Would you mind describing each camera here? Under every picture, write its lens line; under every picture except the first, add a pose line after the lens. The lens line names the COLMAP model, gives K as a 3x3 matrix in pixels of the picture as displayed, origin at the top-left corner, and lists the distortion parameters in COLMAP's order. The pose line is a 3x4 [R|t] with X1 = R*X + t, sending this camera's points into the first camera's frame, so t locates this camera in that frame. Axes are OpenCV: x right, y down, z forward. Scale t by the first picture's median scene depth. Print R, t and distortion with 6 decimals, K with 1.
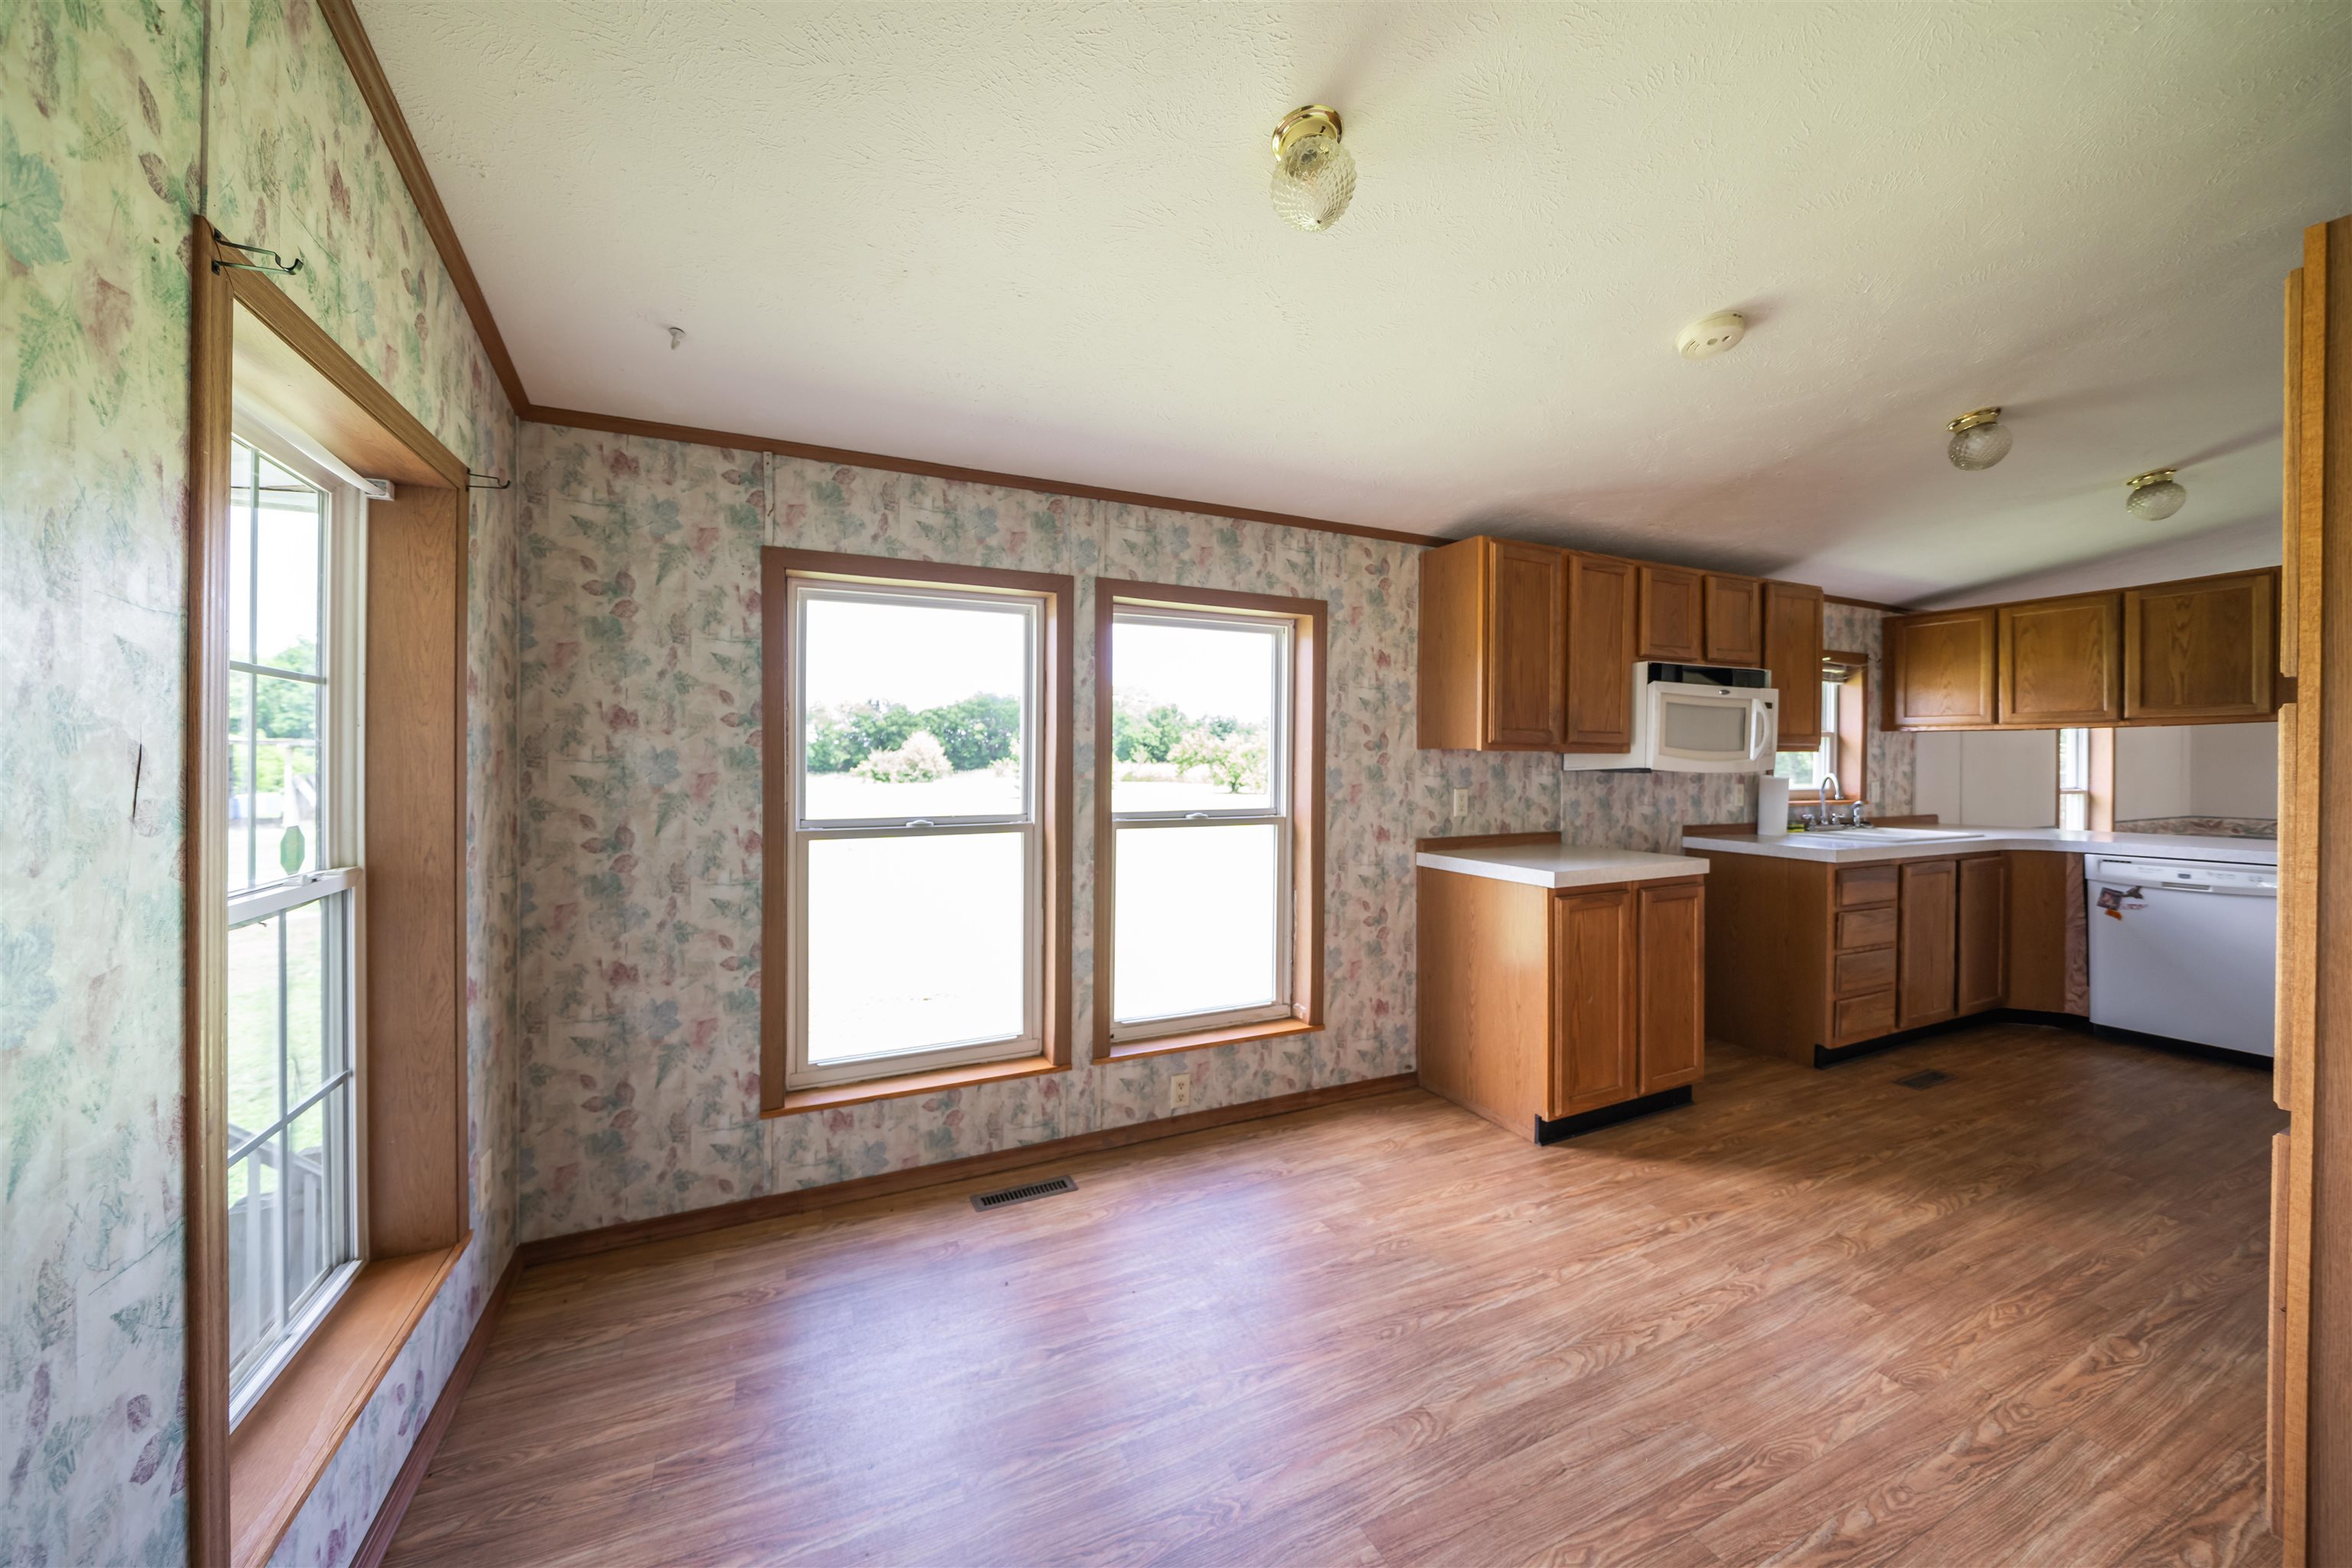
lens RADIAL K [[816.8, 0, 1112.3], [0, 816.8, 760.2], [0, 0, 1]] dist [-0.002572, -0.000083]
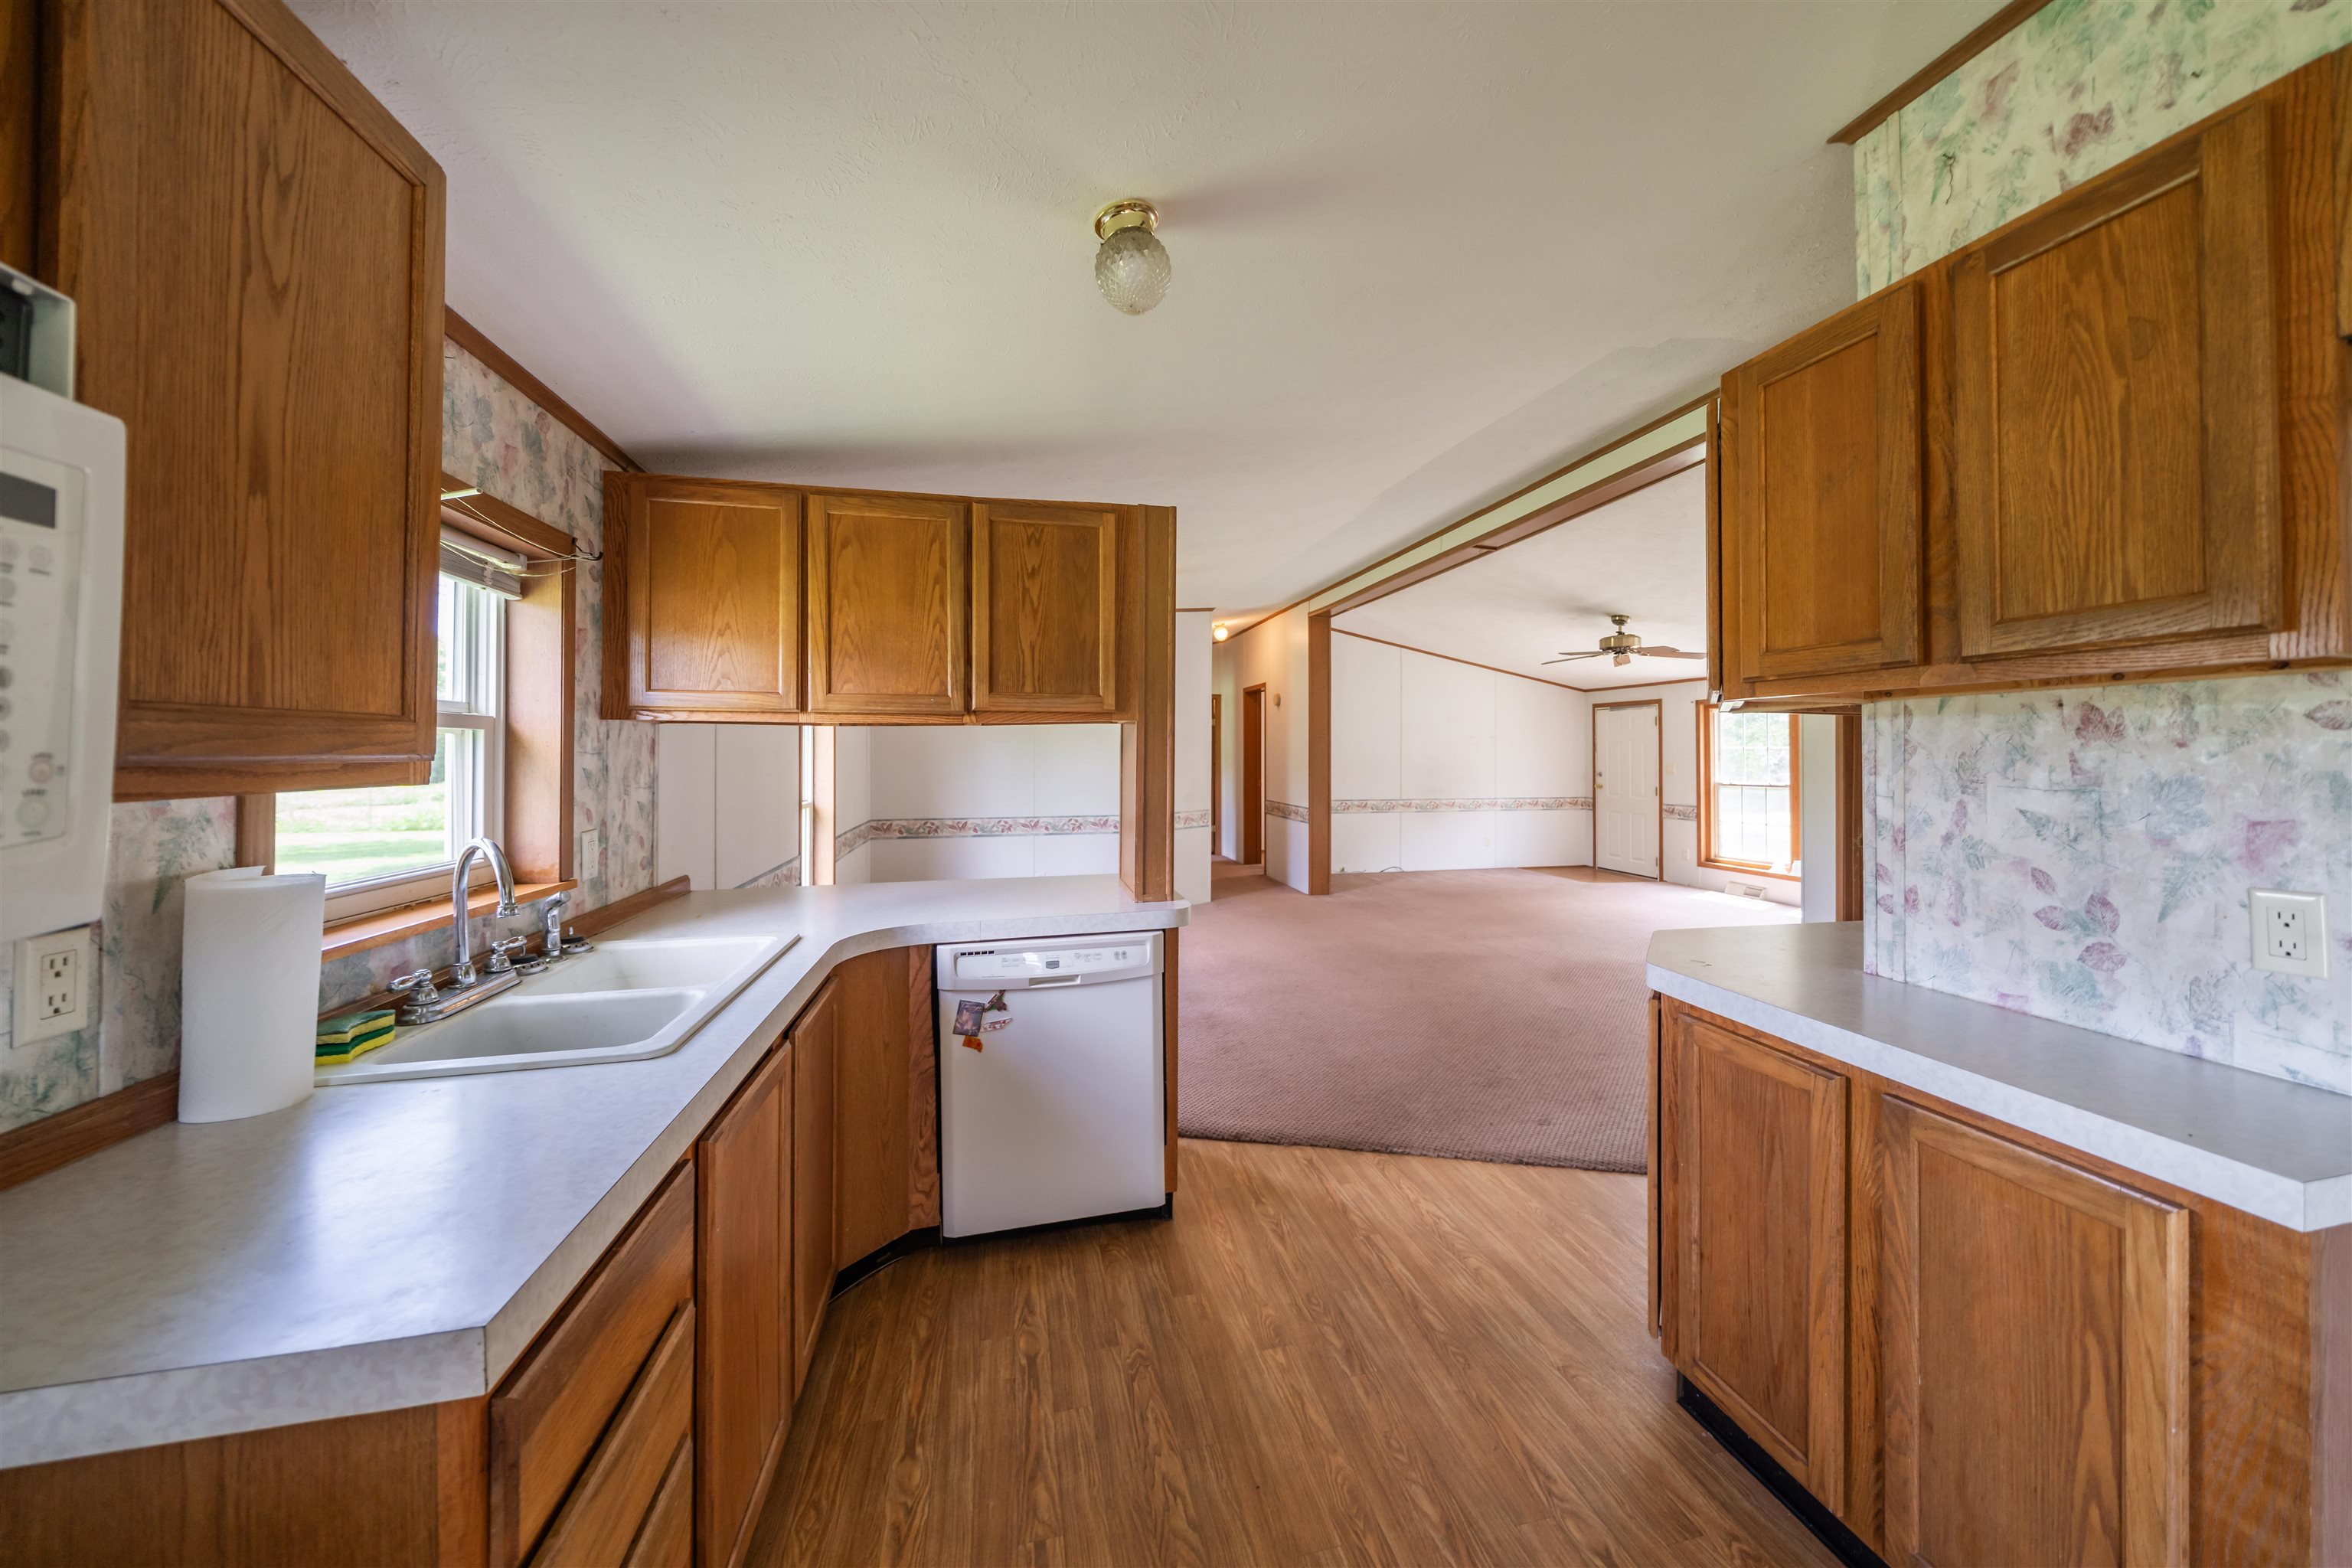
lens RADIAL K [[816.8, 0, 1210.0], [0, 816.8, 750.3], [0, 0, 1]] dist [-0.002572, -0.000083]
pose [[0.139131, -0.000279, 0.990274, 0.681321], [0.005160, 0.999987, -0.000443, -0.021006], [-0.990261, 0.005171, 0.139130, 0.757050]]
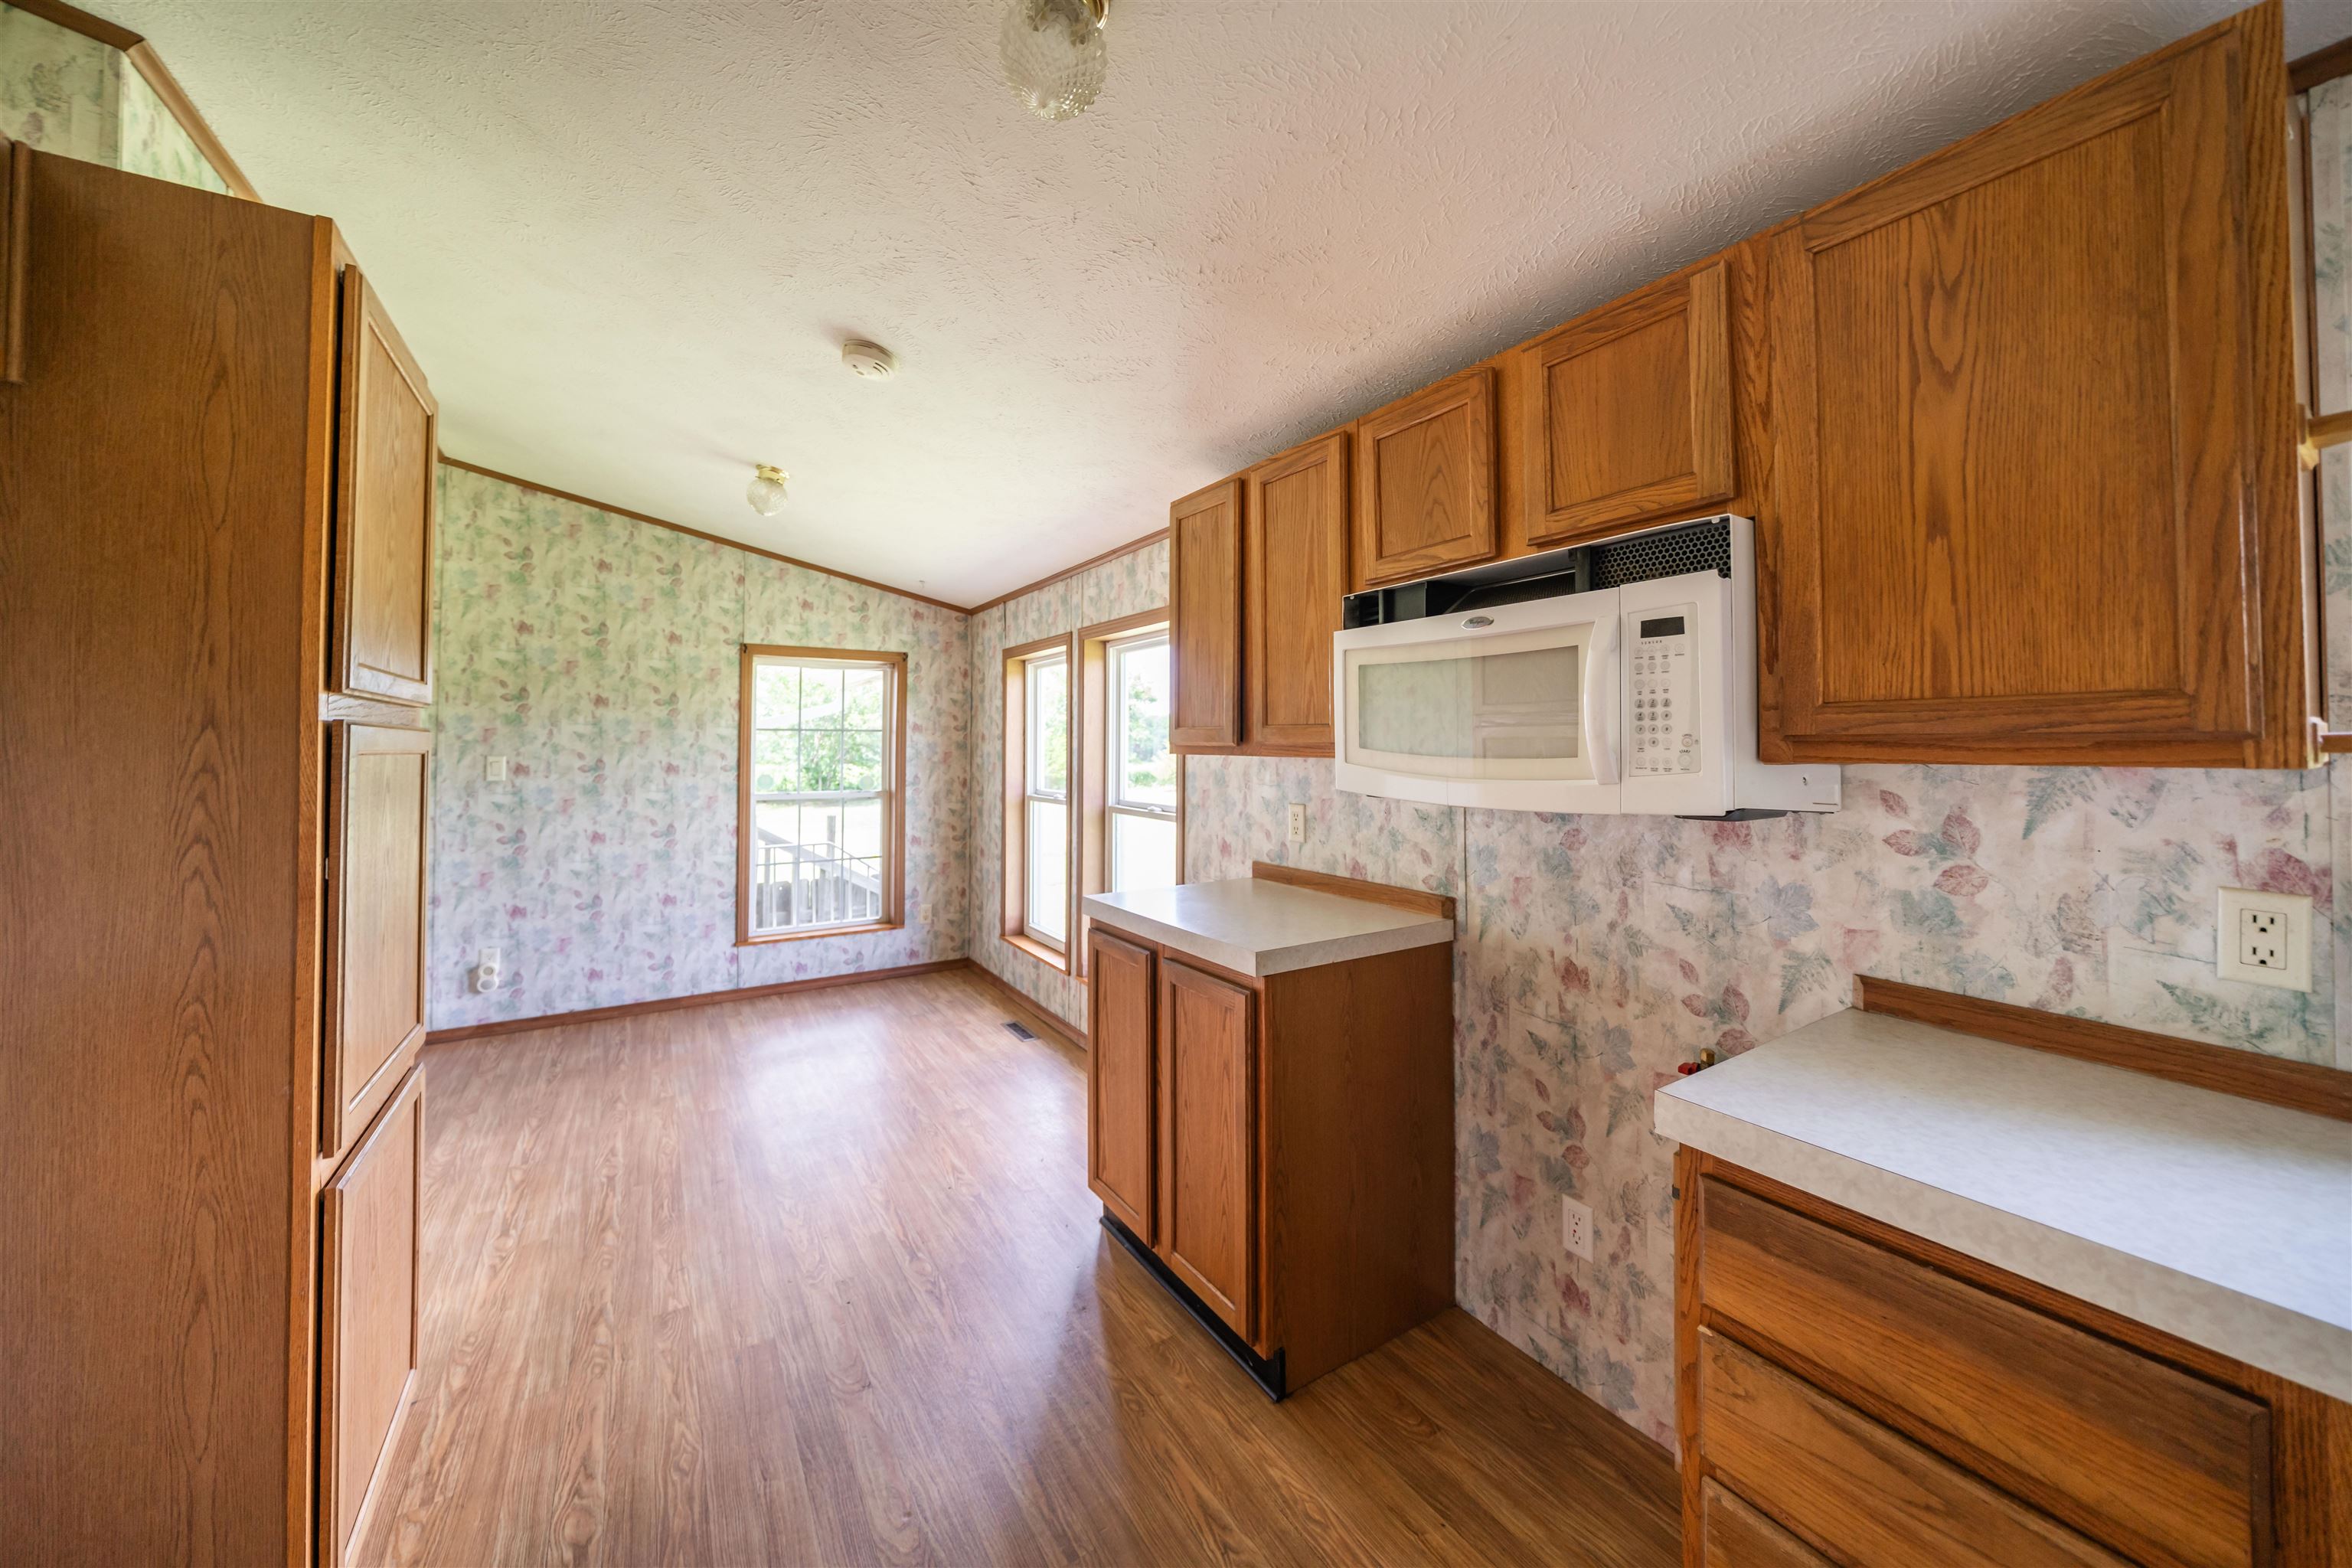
lens RADIAL K [[816.8, 0, 1176.0], [0, 816.8, 727.1], [0, 0, 1]] dist [-0.002572, -0.000083]
pose [[0.173611, -0.026885, -0.984447, 1.087570], [-0.009578, 0.999534, -0.028986, -0.012602], [0.984768, 0.014461, 0.173273, 0.722991]]
